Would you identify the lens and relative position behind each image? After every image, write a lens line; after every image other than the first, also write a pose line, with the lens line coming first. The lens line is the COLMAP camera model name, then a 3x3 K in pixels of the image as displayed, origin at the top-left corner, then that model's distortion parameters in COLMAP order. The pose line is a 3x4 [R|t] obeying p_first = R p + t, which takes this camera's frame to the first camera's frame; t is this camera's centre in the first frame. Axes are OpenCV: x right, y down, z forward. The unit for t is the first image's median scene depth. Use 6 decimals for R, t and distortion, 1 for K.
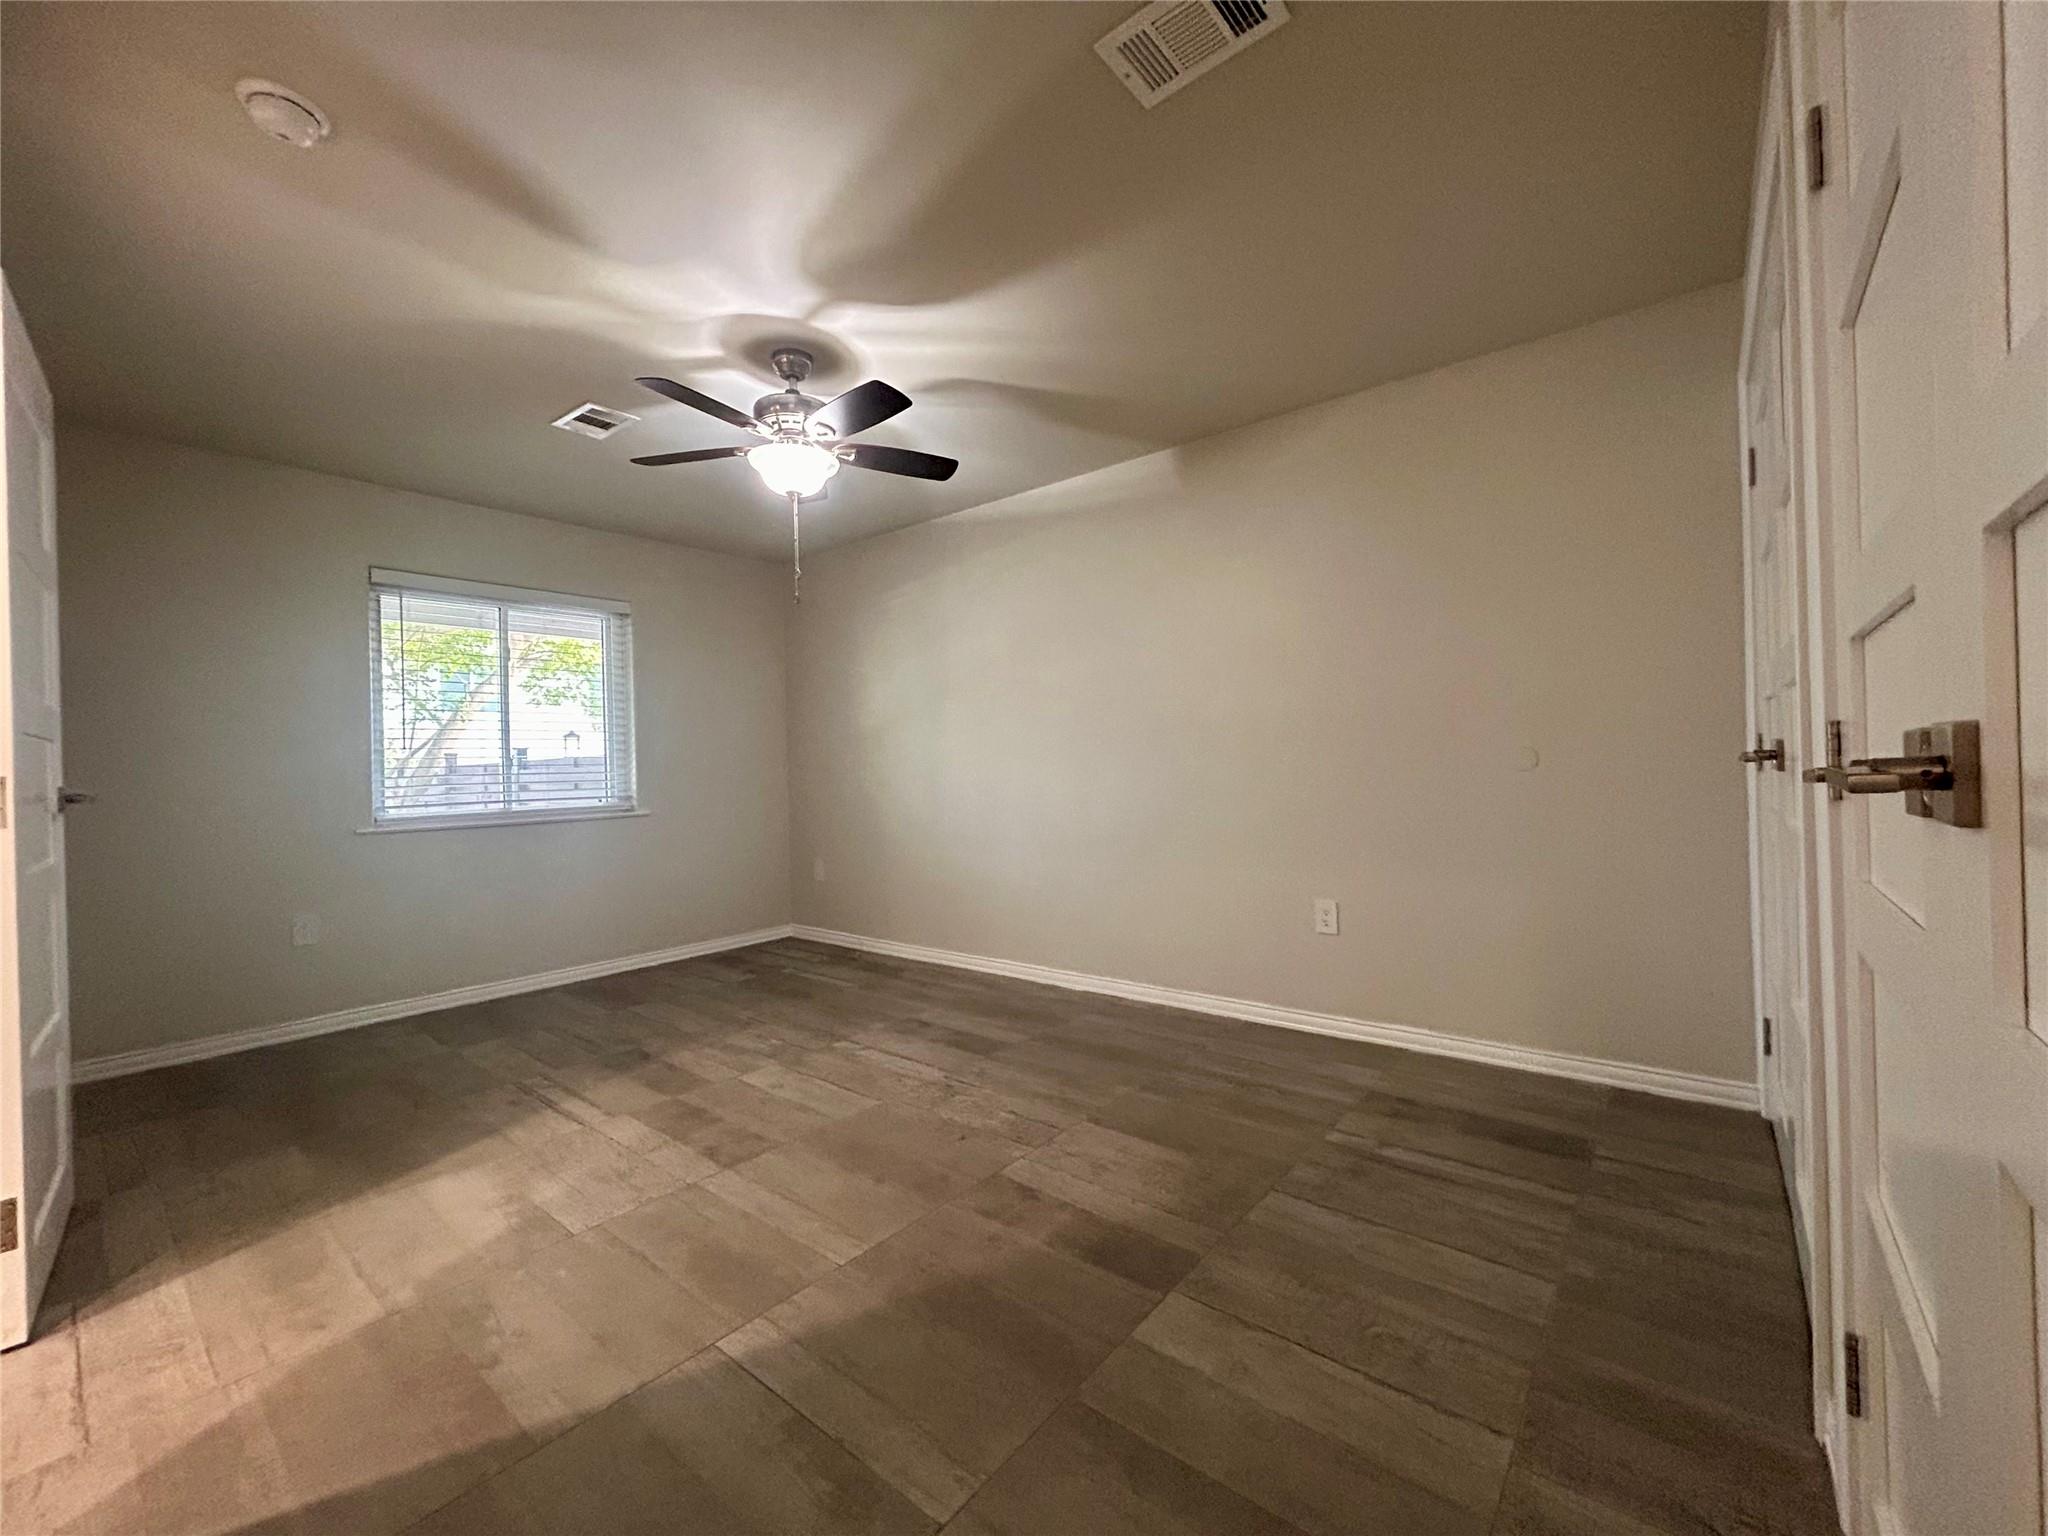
lens RADIAL K [[832.3, 0, 1011.9], [0, 832.3, 762.7], [0, 0, 1]] dist [-0.000332, -0.000022]
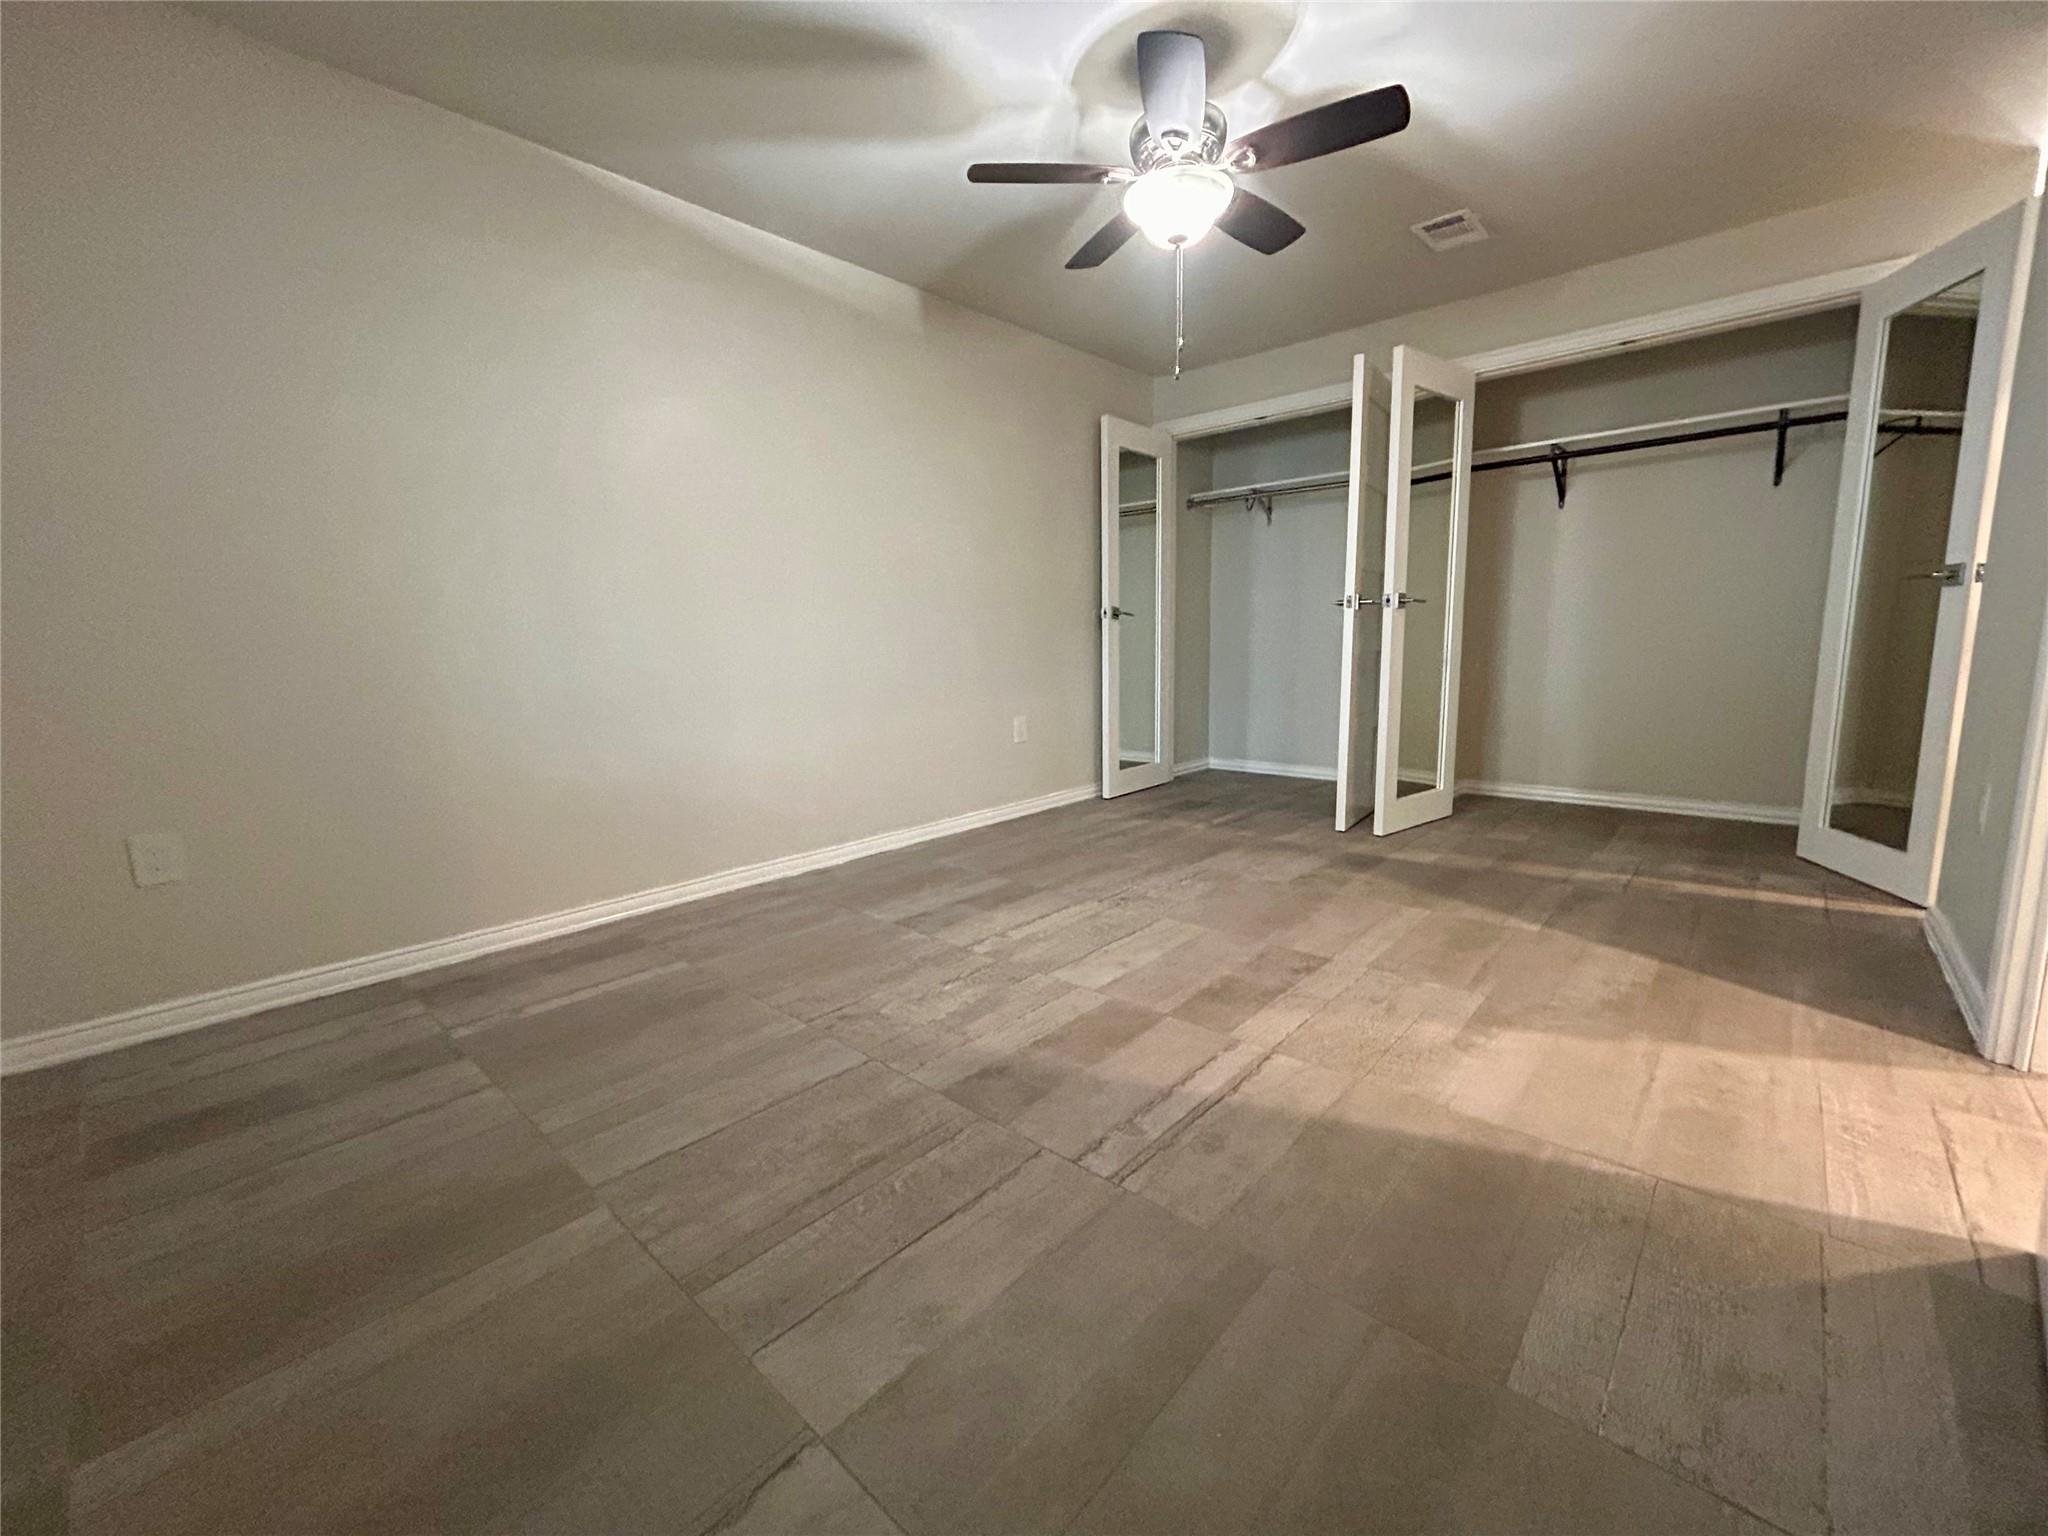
lens RADIAL K [[832.3, 0, 1011.9], [0, 832.3, 762.7], [0, 0, 1]] dist [-0.000332, -0.000022]
pose [[0.047812, -0.122536, 0.991312, -1.172956], [0.018008, 0.992391, 0.121801, 0.090510], [-0.998694, 0.012028, 0.049654, 1.150399]]
